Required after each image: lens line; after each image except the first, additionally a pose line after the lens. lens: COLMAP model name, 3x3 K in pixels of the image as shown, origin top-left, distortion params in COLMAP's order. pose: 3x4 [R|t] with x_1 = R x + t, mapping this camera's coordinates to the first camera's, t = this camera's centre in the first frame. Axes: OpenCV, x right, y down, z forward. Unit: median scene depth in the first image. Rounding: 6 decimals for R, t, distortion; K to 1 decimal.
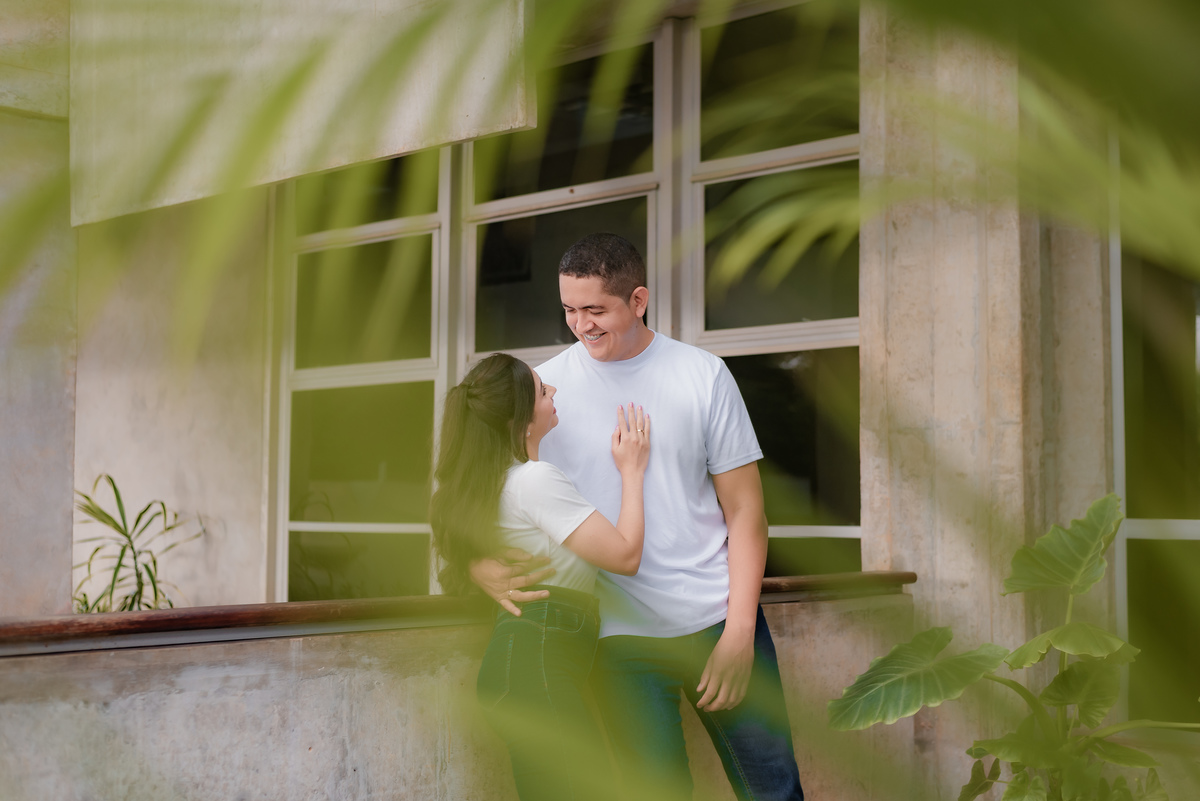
lens RADIAL K [[1813.8, 0, 596.6], [0, 1813.8, 375.0], [0, 0, 1]] dist [0.018750, -0.003982]
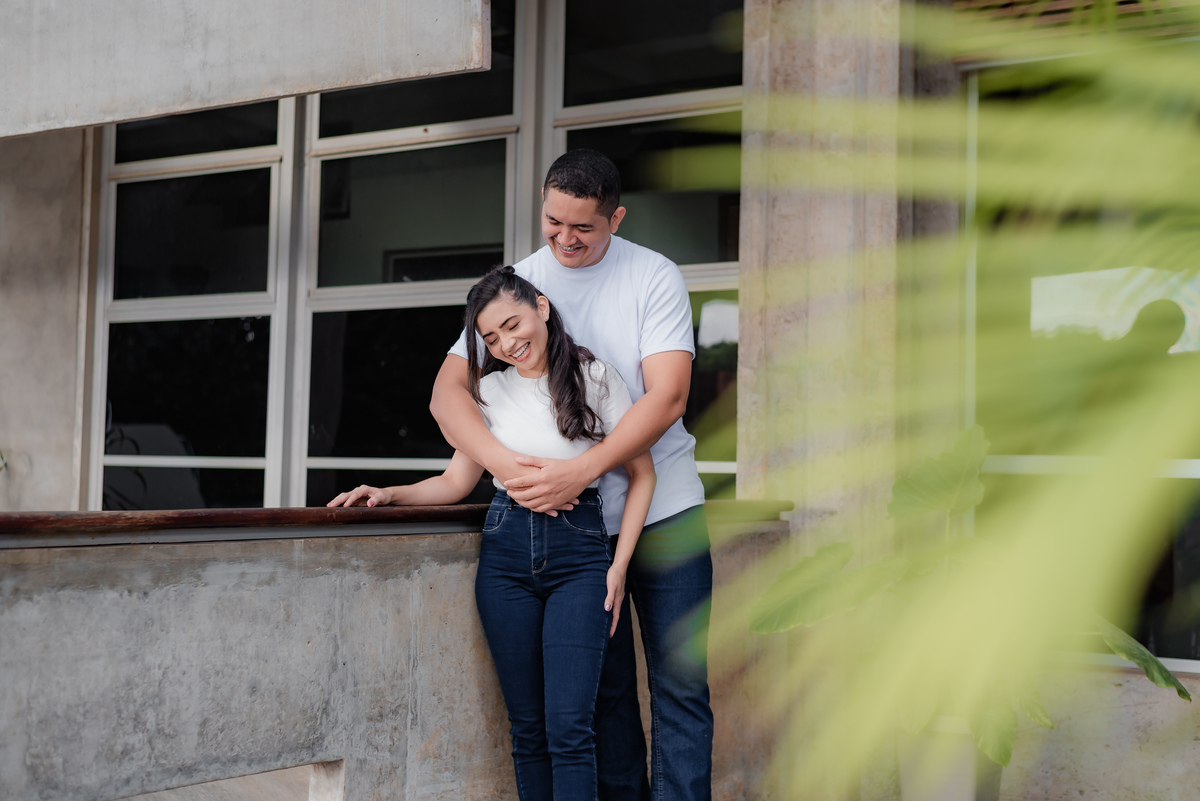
lens RADIAL K [[1908.4, 0, 600.7], [0, 1908.4, 367.9], [0, 0, 1]] dist [0.018442, -0.031127]
pose [[0.985799, 0.024102, 0.166191, -0.175680], [-0.027259, 0.999488, 0.016742, 0.020272], [-0.165702, -0.021034, 0.985952, -0.131278]]
